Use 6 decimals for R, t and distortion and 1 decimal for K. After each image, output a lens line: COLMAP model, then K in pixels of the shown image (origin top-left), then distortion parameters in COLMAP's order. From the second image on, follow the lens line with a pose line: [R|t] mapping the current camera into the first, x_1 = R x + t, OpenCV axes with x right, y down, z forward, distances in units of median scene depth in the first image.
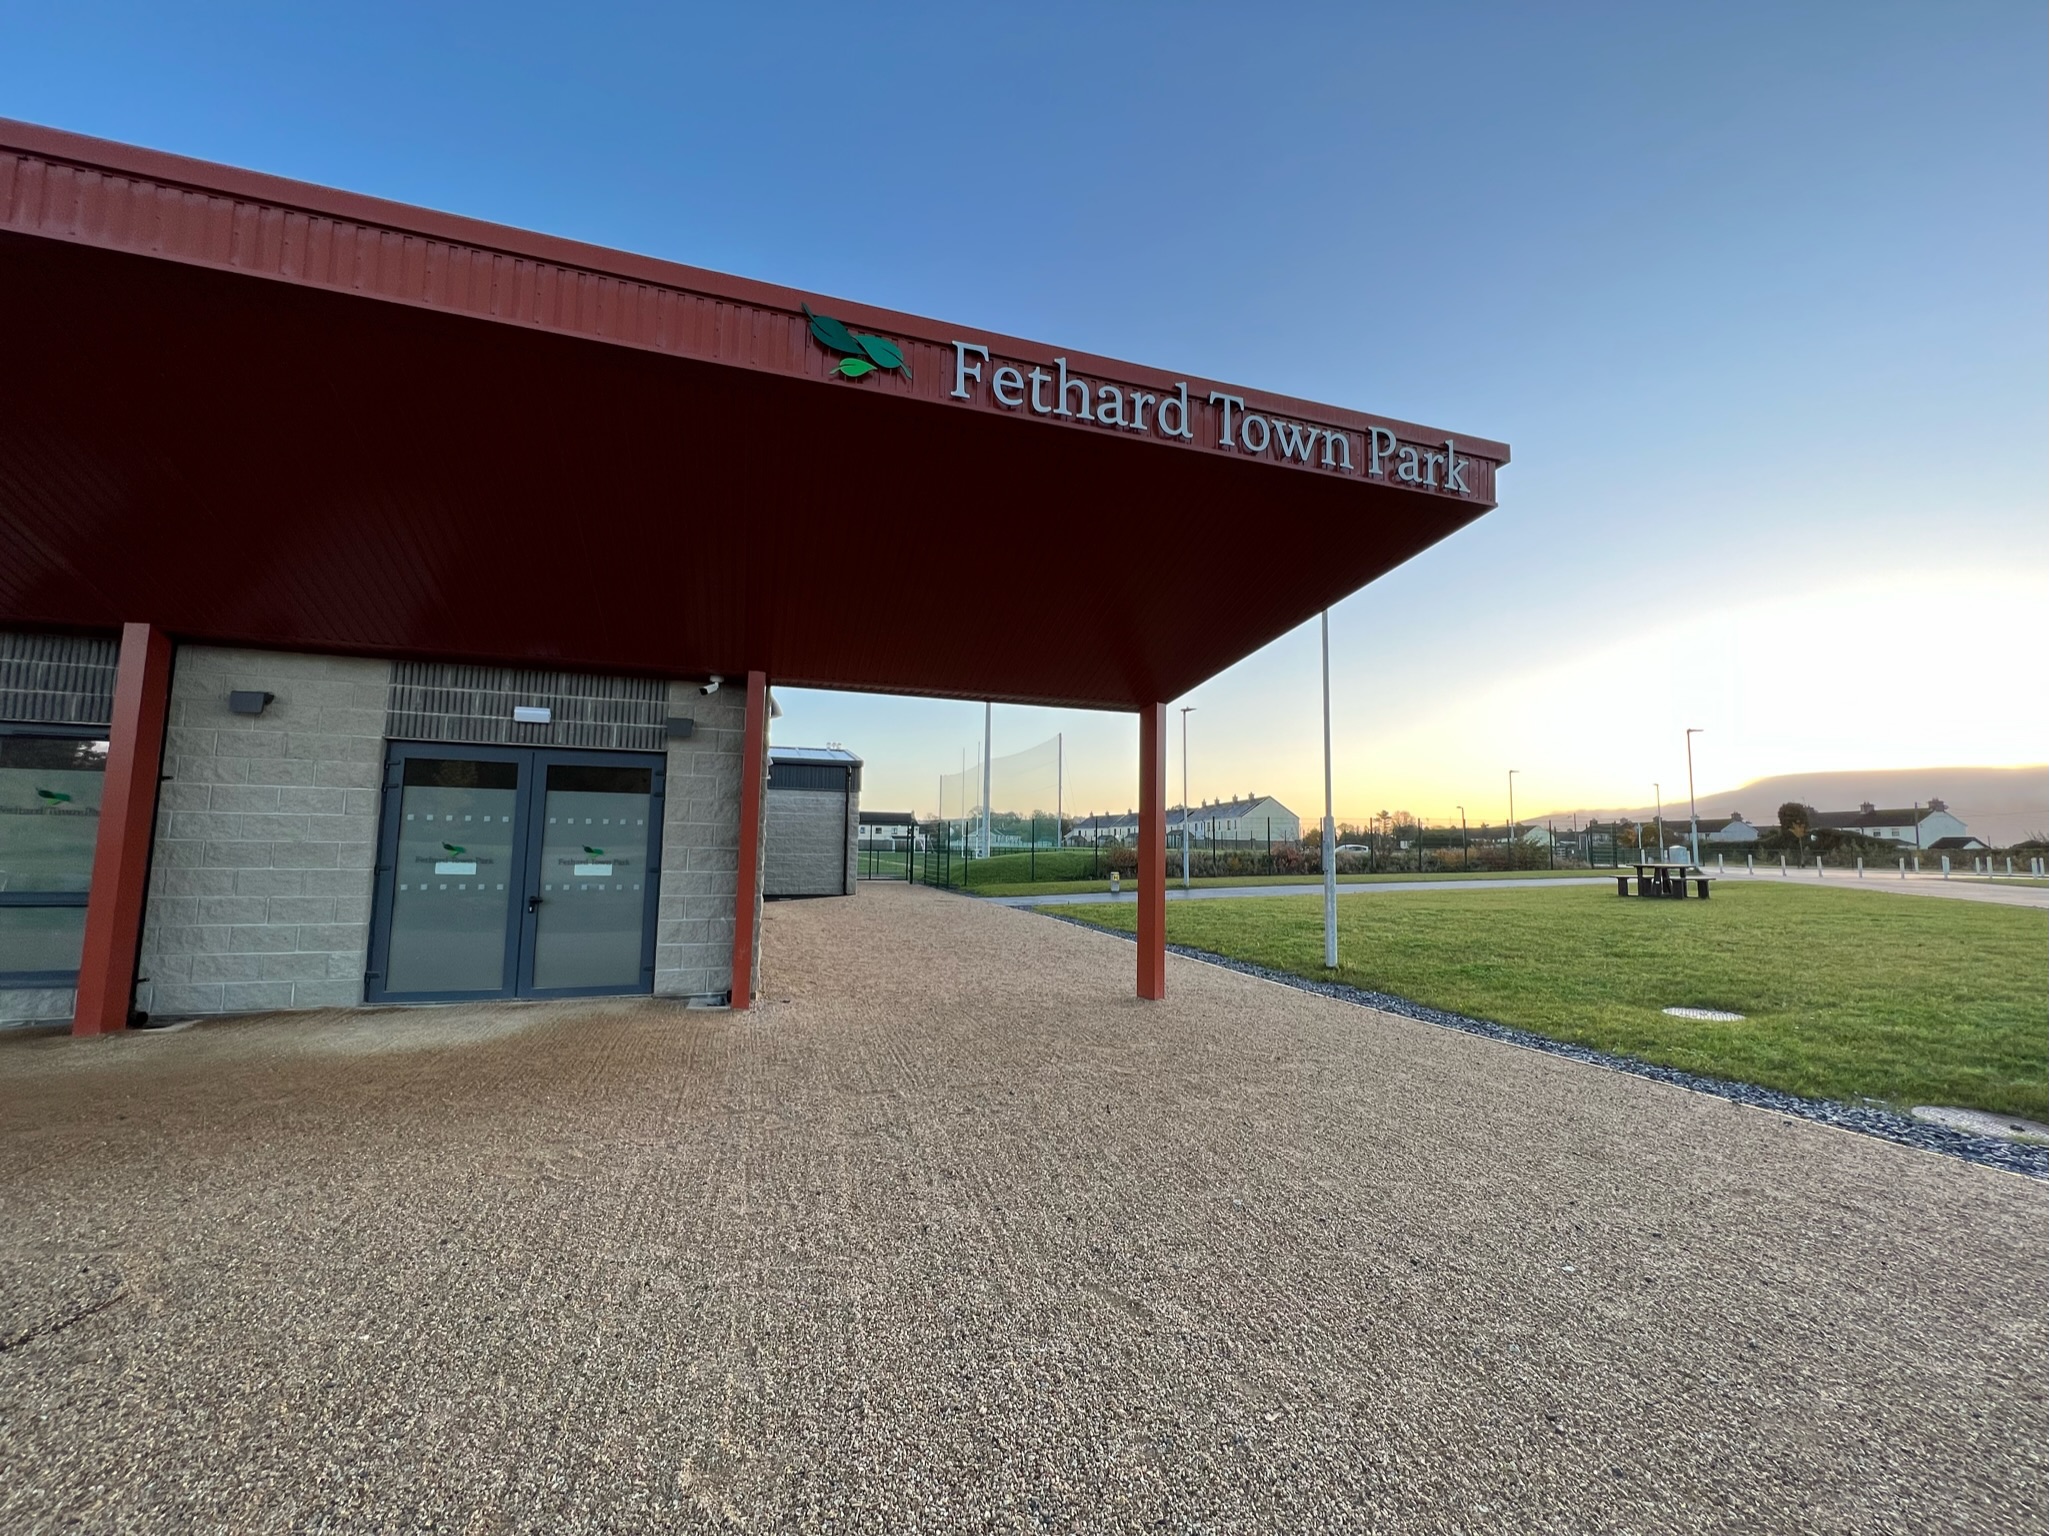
lens RADIAL K [[830.1, 0, 1020.1], [0, 830.1, 779.5], [0, 0, 1]] dist [-0.013397, 0.001081]
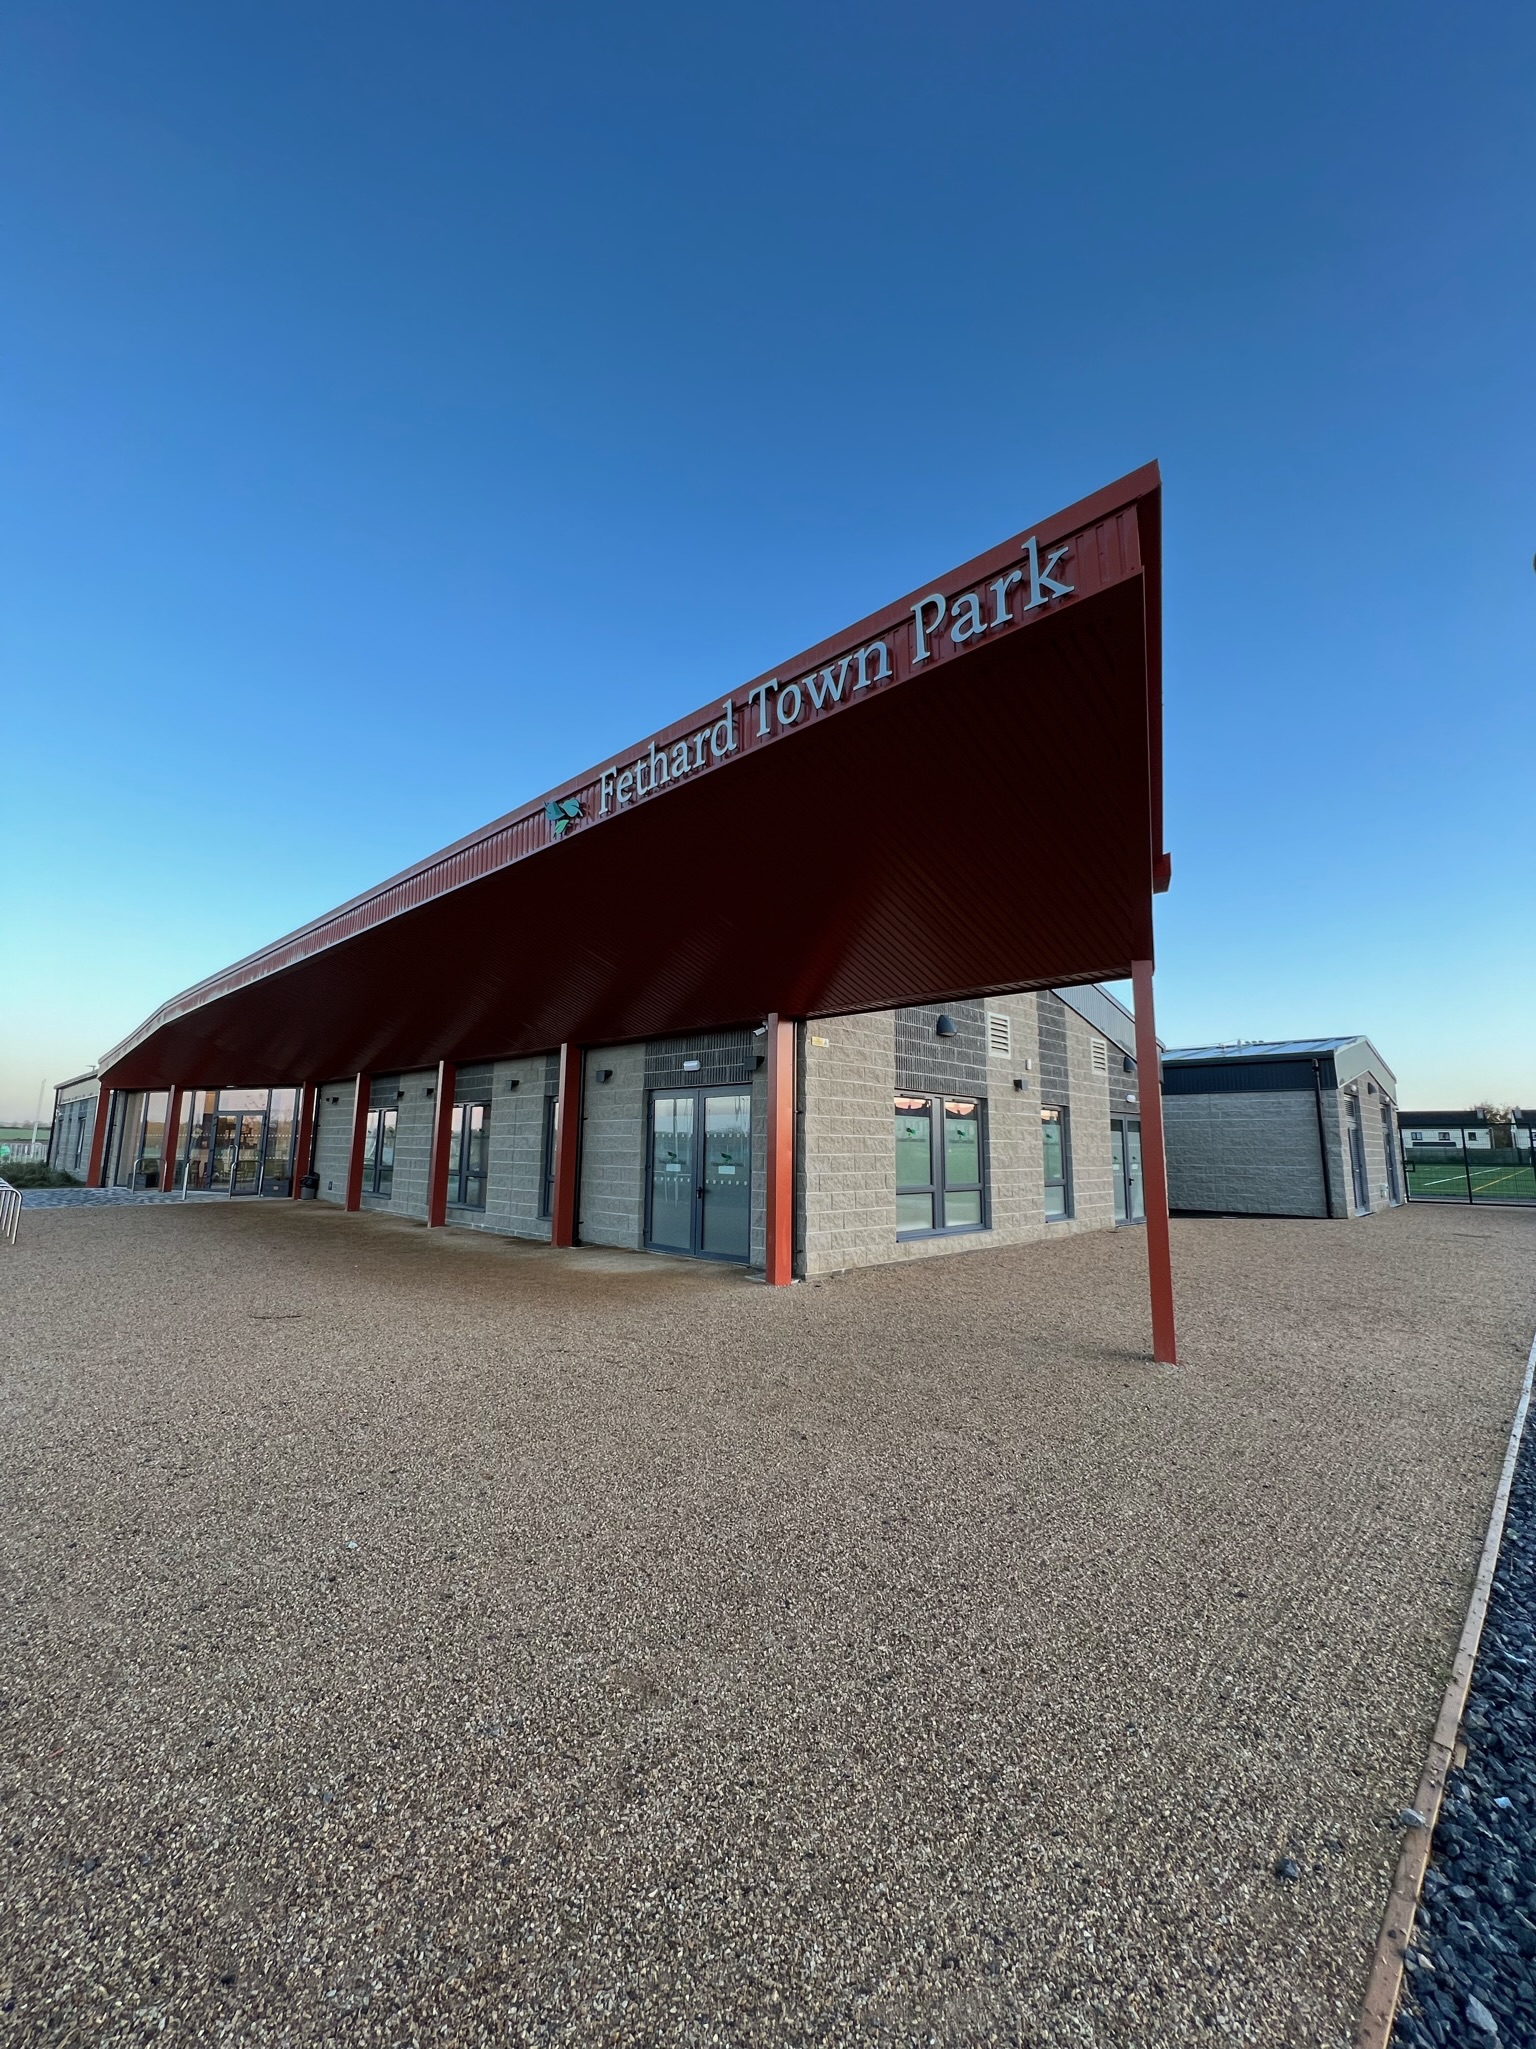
lens RADIAL K [[830.1, 0, 764.4], [0, 830.1, 1030.9], [0, 0, 1]] dist [-0.013397, 0.001081]
pose [[0.458173, -0.134494, -0.878629, 1.005779], [0.067972, 0.990893, -0.116233, 0.054215], [0.886260, -0.006467, 0.463143, 0.513458]]
